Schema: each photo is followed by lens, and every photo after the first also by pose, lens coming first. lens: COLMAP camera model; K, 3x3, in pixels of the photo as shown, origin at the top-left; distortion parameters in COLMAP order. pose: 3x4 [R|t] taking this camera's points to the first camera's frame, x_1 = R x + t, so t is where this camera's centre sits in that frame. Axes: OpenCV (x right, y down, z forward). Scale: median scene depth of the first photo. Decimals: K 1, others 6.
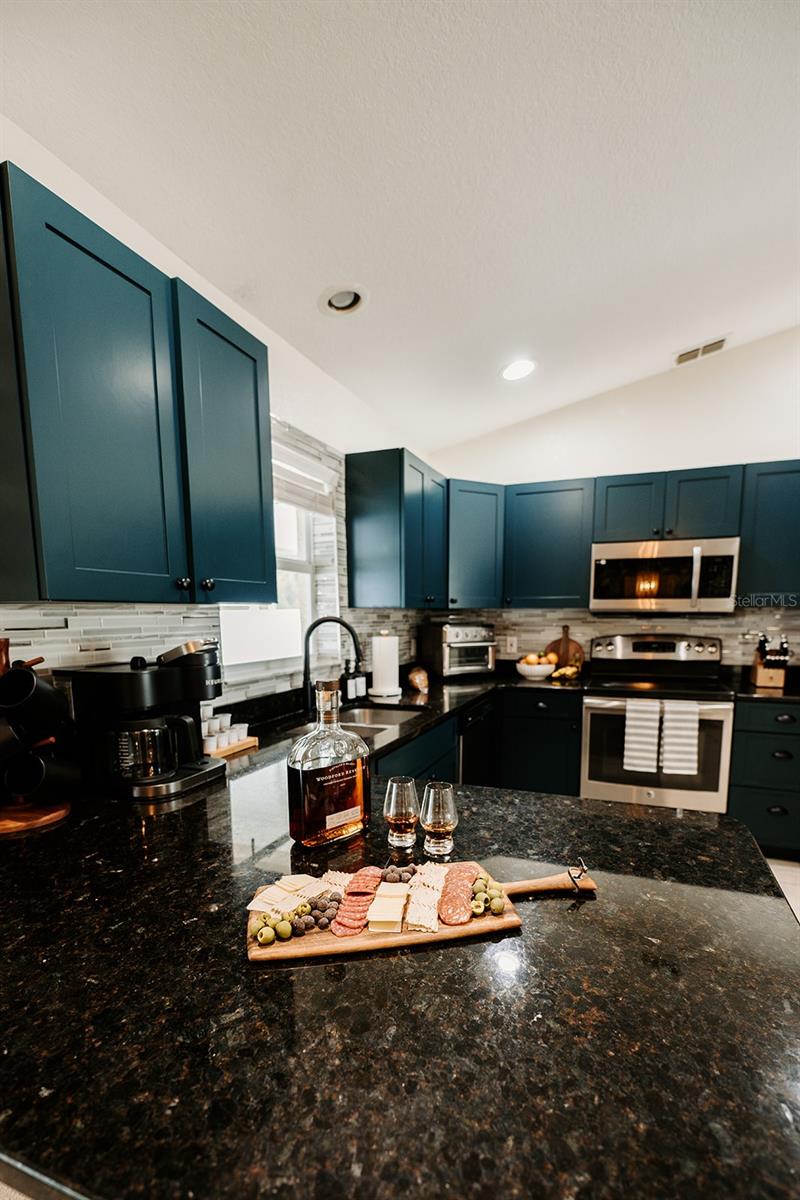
lens RADIAL K [[548.5, 0, 409.6], [0, 548.5, 692.7], [0, 0, 1]] dist [0.002299, -0.000096]
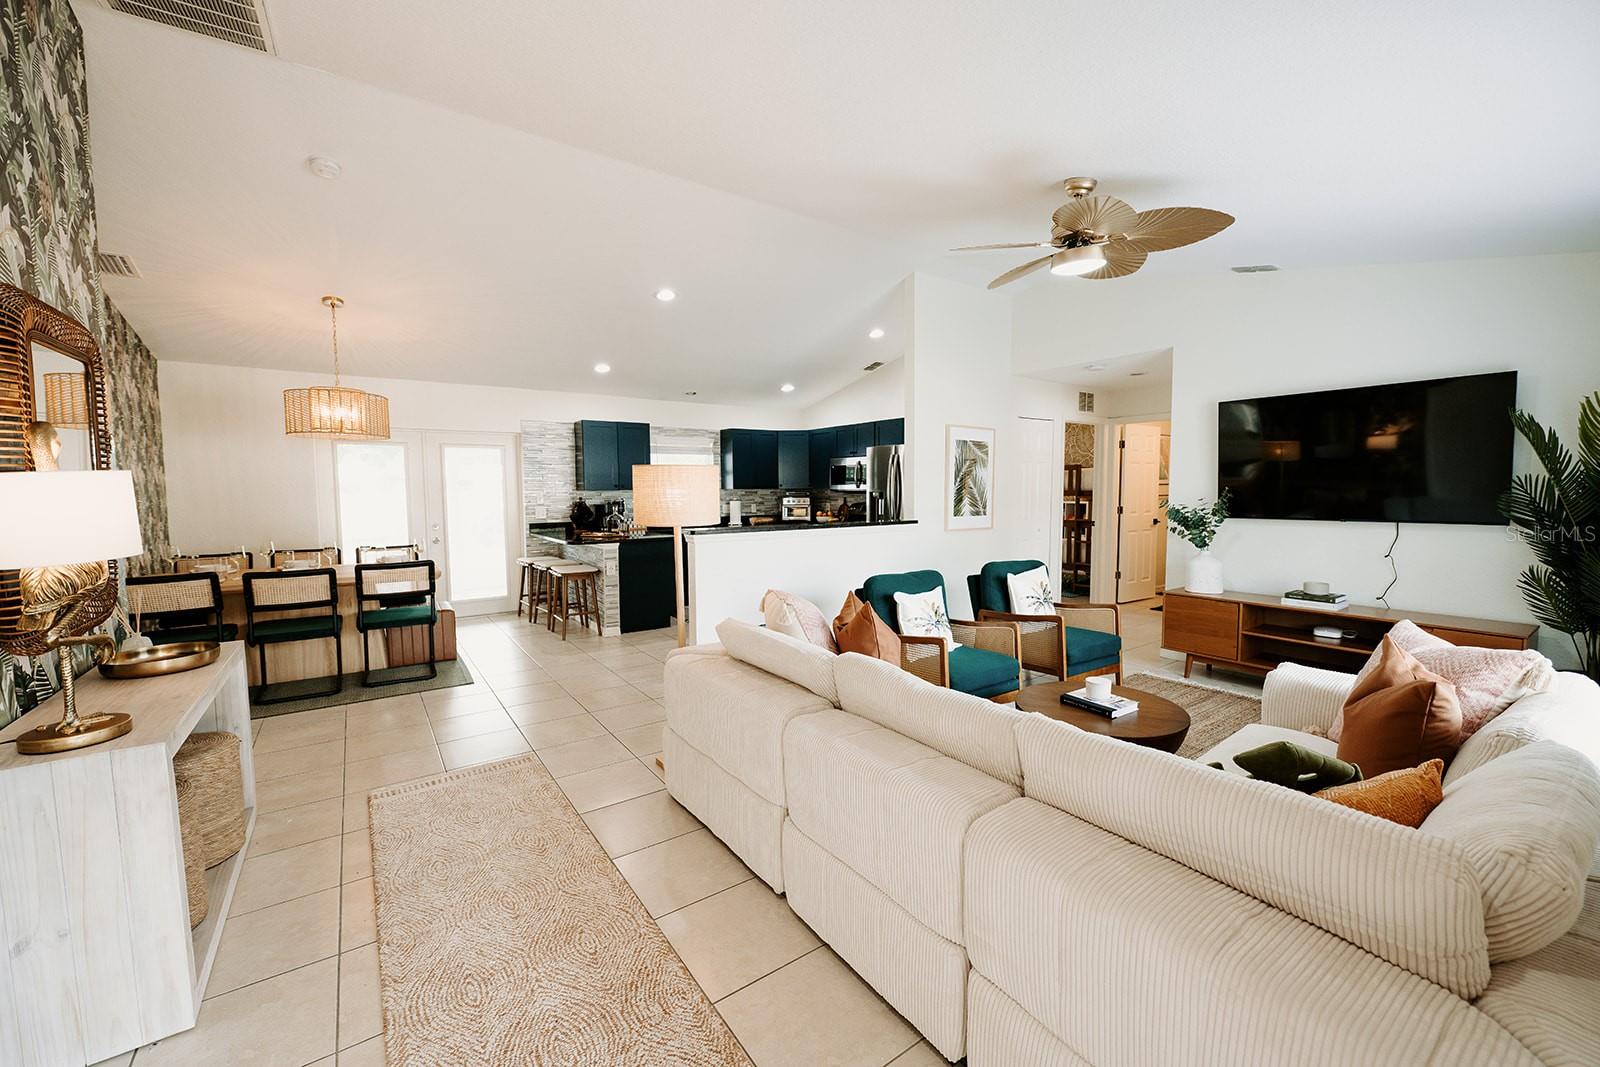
lens RADIAL K [[639.1, 0, 809.4], [0, 639.1, 532.0], [0, 0, 1]] dist [-0.006976, -0.000377]
pose [[0.835585, 0.038770, -0.547992, 1.827912], [-0.076965, 0.995930, -0.046896, 0.145817], [0.543943, 0.081362, 0.835168, -1.197901]]
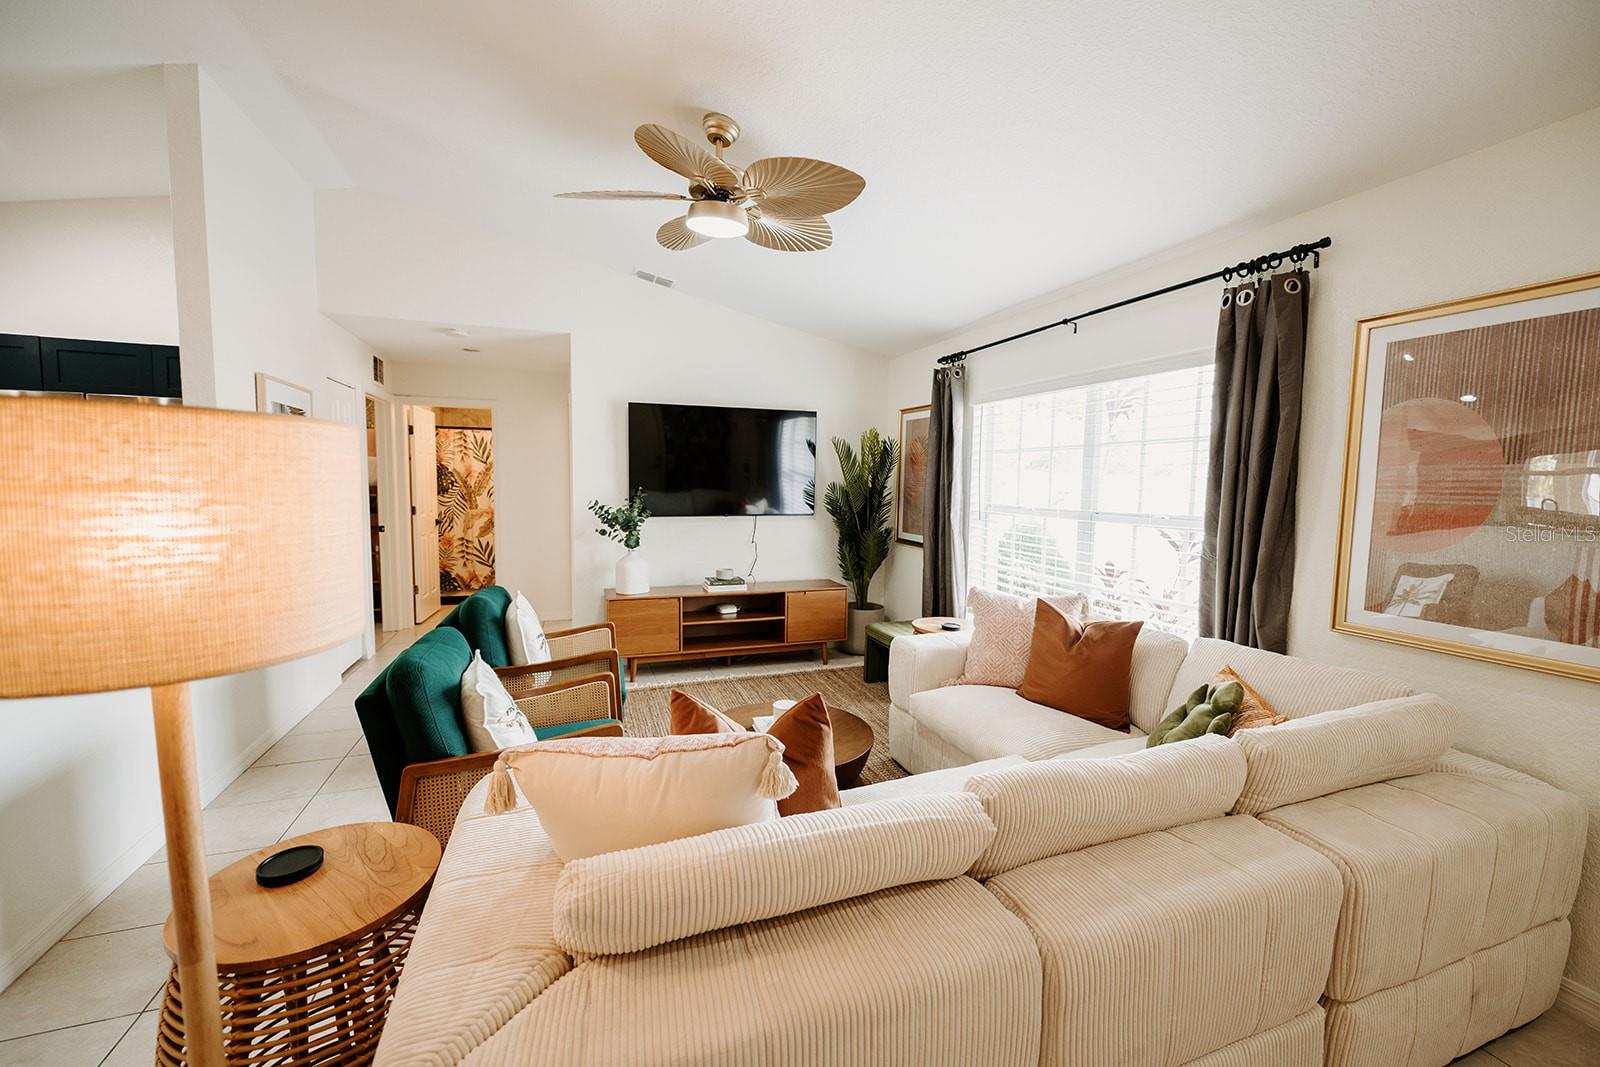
lens RADIAL K [[639.1, 0, 799.3], [0, 639.1, 530.6], [0, 0, 1]] dist [-0.006976, -0.000377]
pose [[0.757141, -0.036436, 0.652234, 1.049230], [0.077515, 0.996400, -0.034320, 0.076939], [-0.648636, 0.076543, 0.757240, -0.788486]]
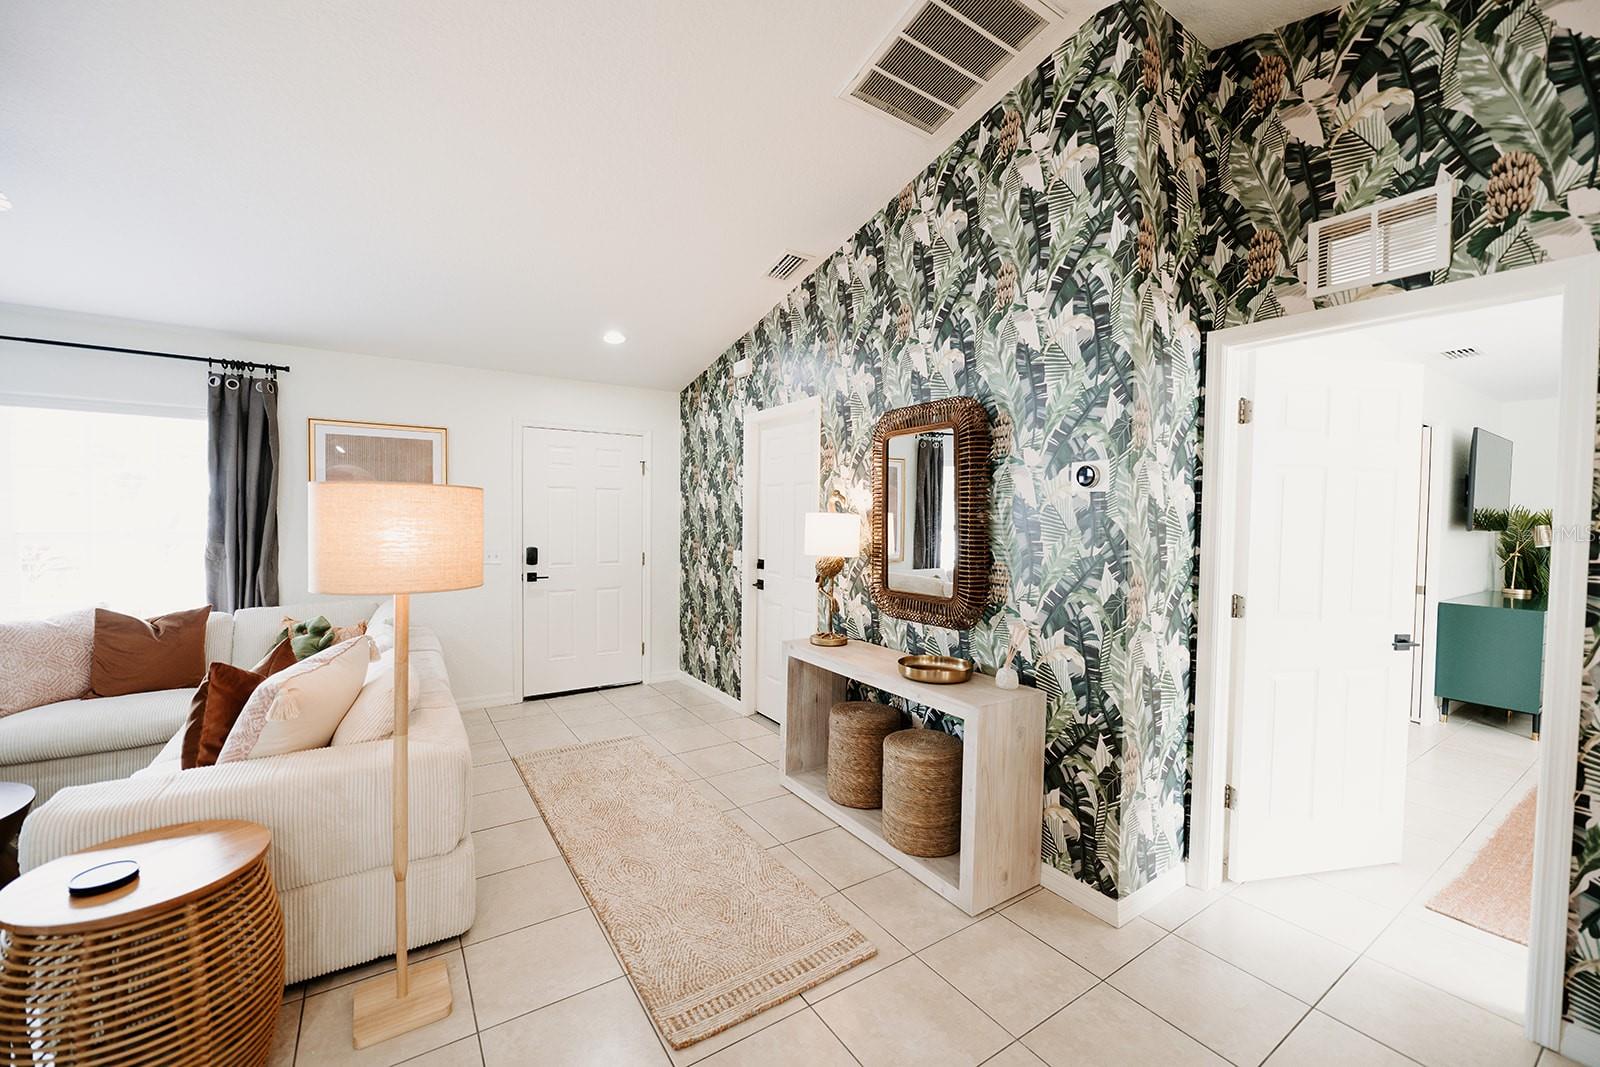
lens RADIAL K [[639.1, 0, 795.5], [0, 639.1, 533.8], [0, 0, 1]] dist [-0.006976, -0.000377]
pose [[-0.804407, -0.022099, 0.593668, 0.334359], [0.075176, 0.987488, 0.138622, -0.013775], [-0.589303, 0.156138, -0.792681, -0.122380]]
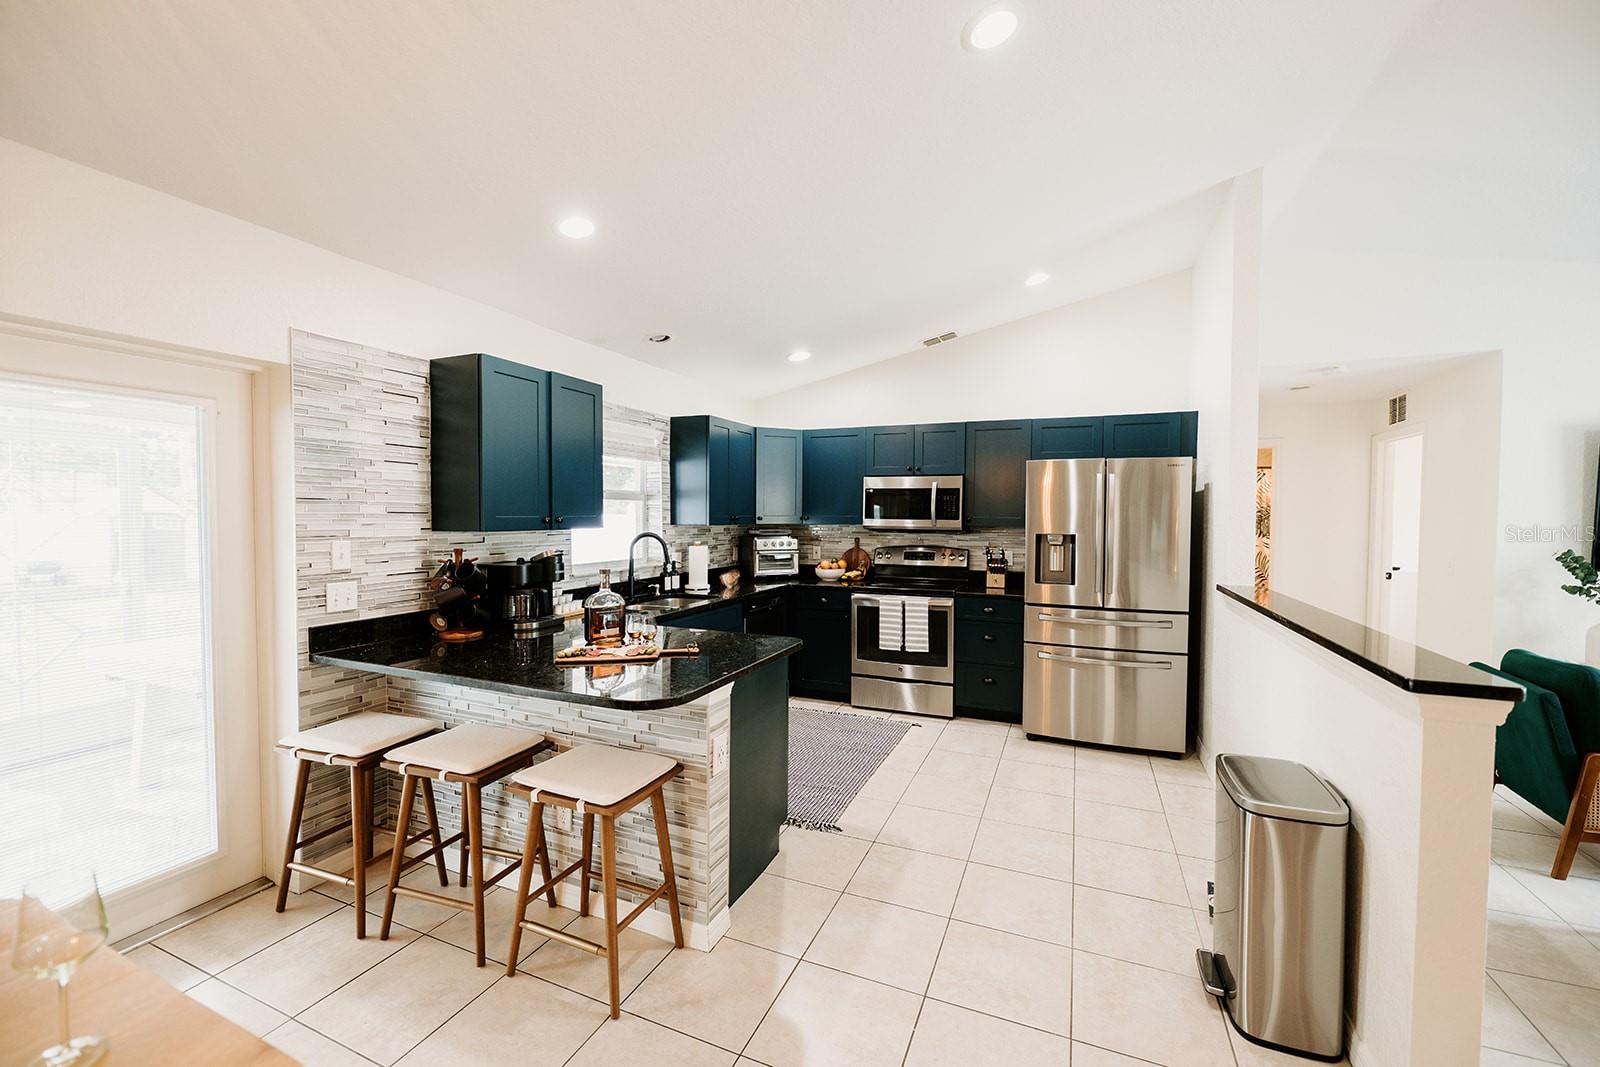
lens RADIAL K [[639.1, 0, 804.4], [0, 639.1, 535.4], [0, 0, 1]] dist [-0.006976, -0.000377]
pose [[0.999542, 0.010303, -0.028445, 0.266713], [-0.013341, 0.993976, -0.108784, 0.040459], [0.027153, 0.109113, 0.993658, -0.571930]]
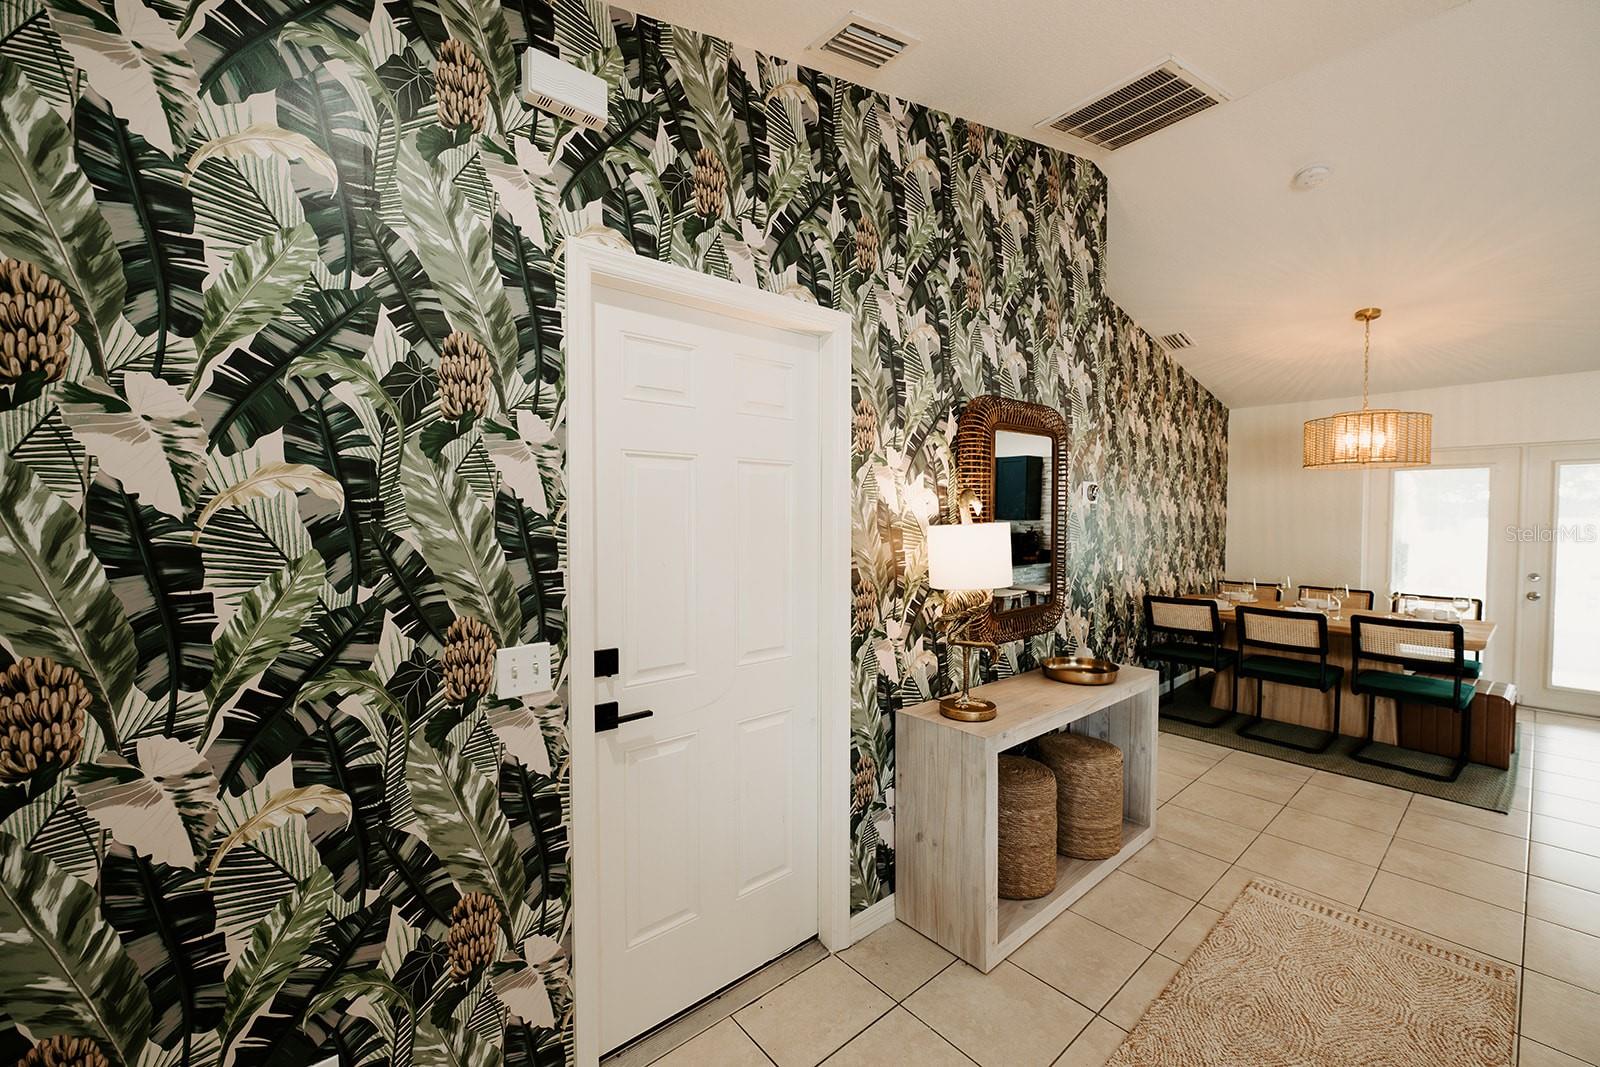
lens RADIAL K [[639.1, 0, 814.0], [0, 639.1, 530.1], [0, 0, 1]] dist [-0.006976, -0.000377]
pose [[-0.474509, 0.027573, -0.879819, 1.767056], [-0.122875, 0.987649, 0.097222, 0.071294], [0.871632, 0.154241, -0.465260, -0.891359]]
